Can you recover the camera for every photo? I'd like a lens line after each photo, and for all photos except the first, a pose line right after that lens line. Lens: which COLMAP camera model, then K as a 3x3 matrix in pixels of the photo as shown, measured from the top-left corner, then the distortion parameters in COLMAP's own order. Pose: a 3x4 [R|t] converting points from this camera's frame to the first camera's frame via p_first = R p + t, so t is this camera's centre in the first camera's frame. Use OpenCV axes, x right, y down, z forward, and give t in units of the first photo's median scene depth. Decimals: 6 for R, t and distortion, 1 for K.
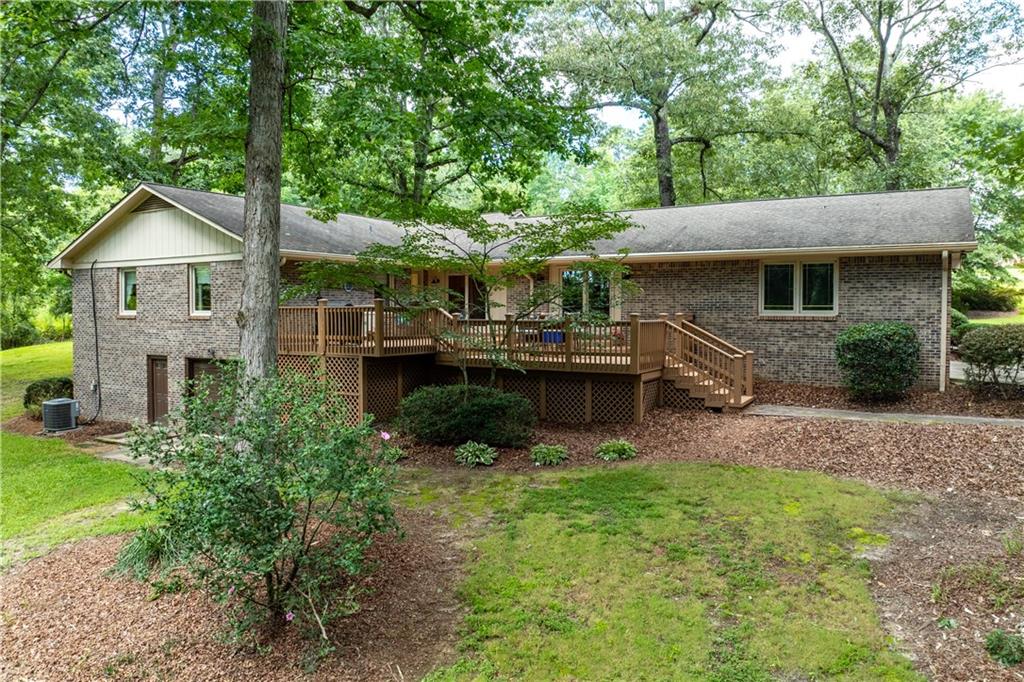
lens RADIAL K [[723.9, 0, 517.6], [0, 723.9, 339.7], [0, 0, 1]] dist [-0.038620, 0.000646]
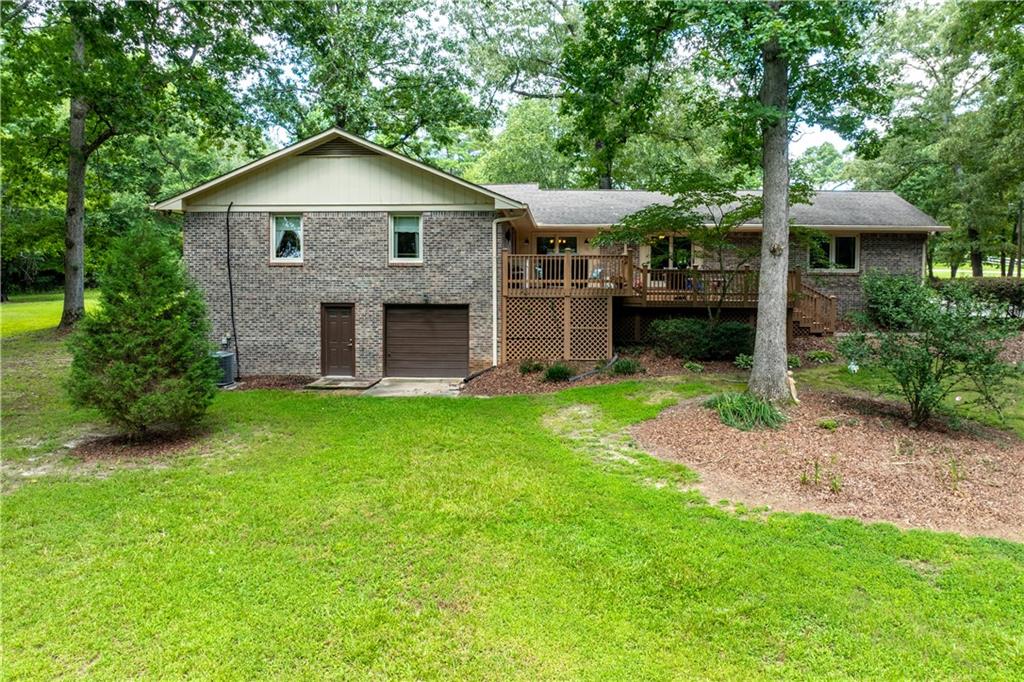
lens RADIAL K [[723.9, 0, 517.6], [0, 723.9, 339.7], [0, 0, 1]] dist [-0.038620, 0.000646]
pose [[0.889161, -0.023030, 0.457015, -0.756803], [0.013130, 0.999606, 0.024826, 0.052372], [-0.457407, -0.016074, 0.889112, -0.002413]]
